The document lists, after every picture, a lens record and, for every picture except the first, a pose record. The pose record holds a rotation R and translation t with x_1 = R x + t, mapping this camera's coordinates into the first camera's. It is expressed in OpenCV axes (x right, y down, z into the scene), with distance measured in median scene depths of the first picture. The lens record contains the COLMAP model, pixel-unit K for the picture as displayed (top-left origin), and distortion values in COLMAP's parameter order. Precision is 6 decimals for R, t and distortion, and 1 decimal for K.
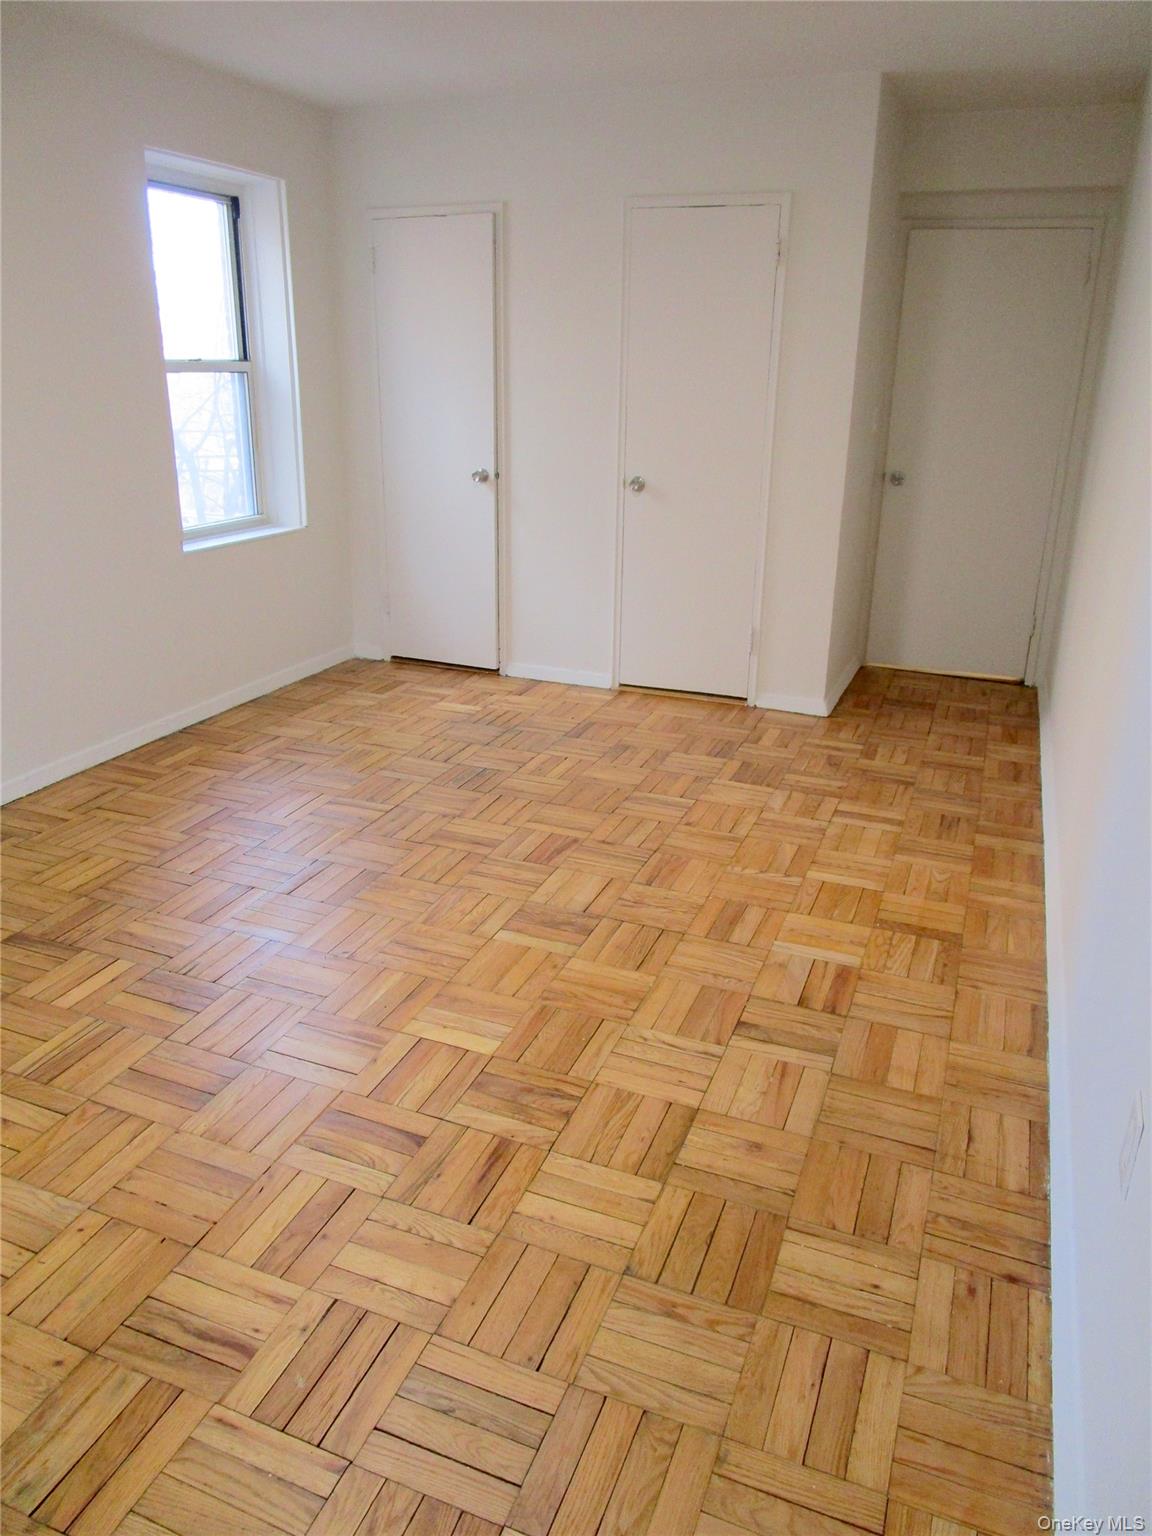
lens RADIAL K [[1098.6, 0, 578.4], [0, 1098.6, 766.4], [0, 0, 1]] dist [-0.037501, 0.021422]
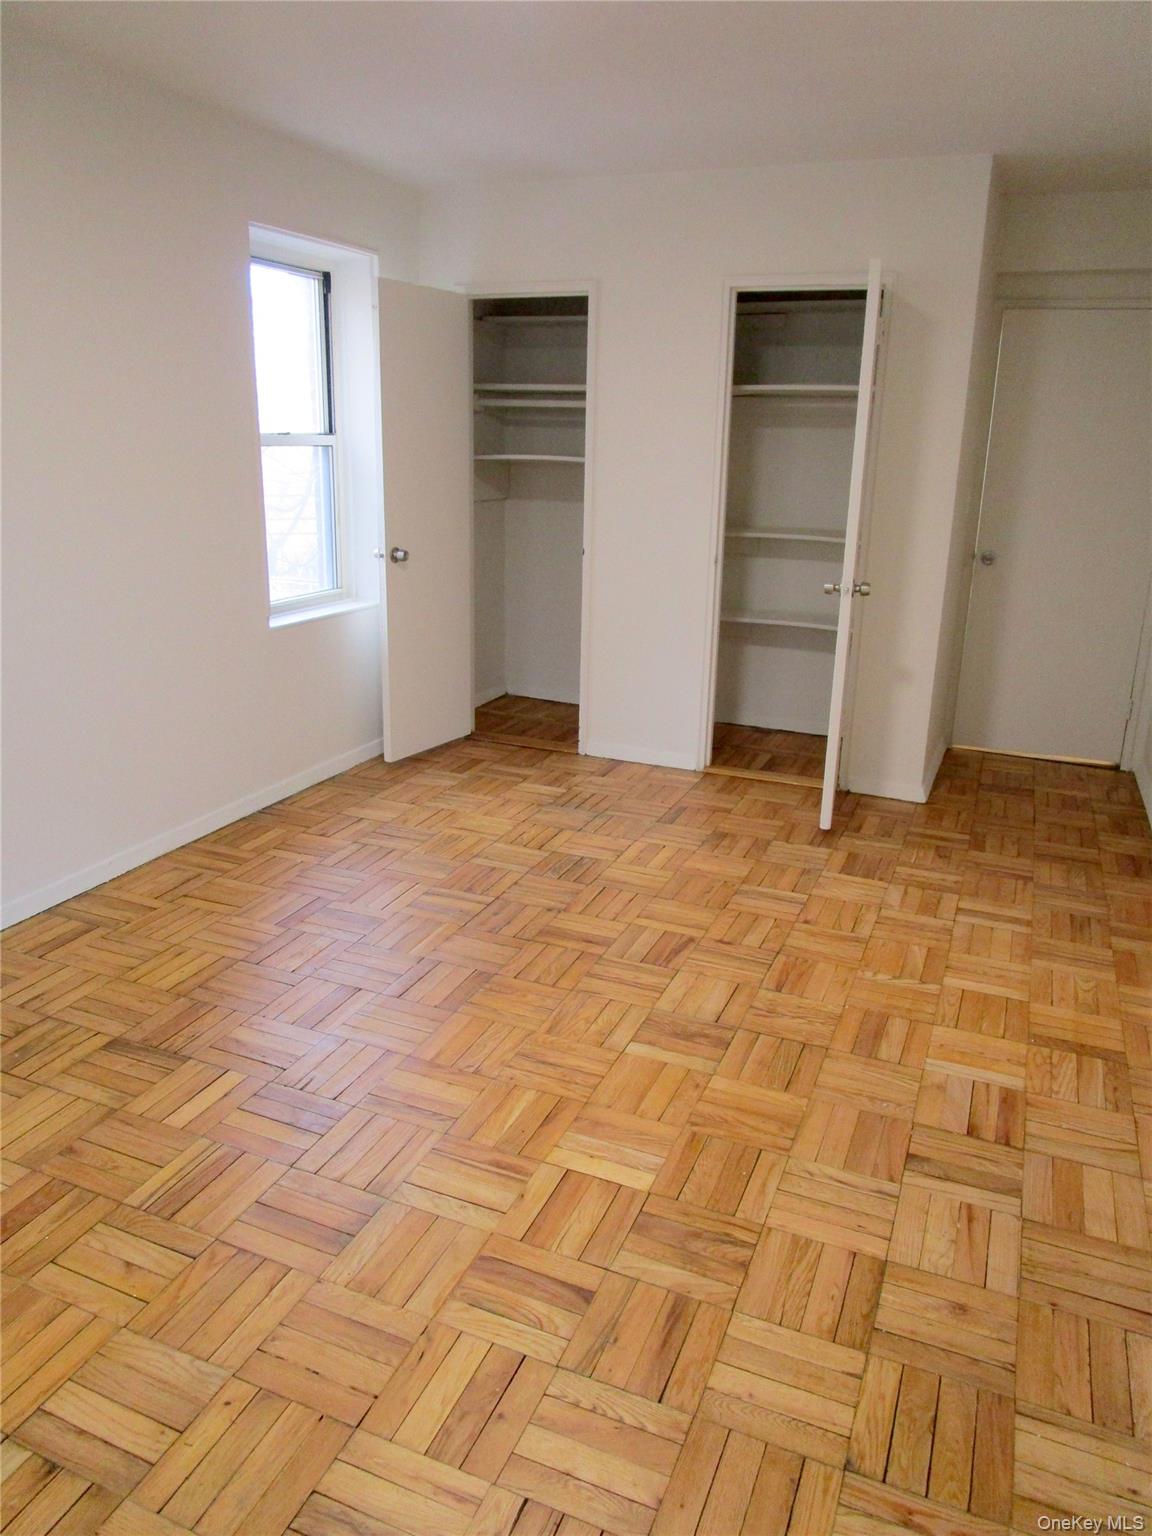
lens RADIAL K [[1098.6, 0, 578.4], [0, 1098.6, 766.4], [0, 0, 1]] dist [-0.037501, 0.021422]
pose [[0.999800, 0.011606, -0.016301, -0.111481], [-0.012508, 0.998334, -0.056328, -0.034865], [0.015620, 0.056521, 0.998279, 0.057448]]
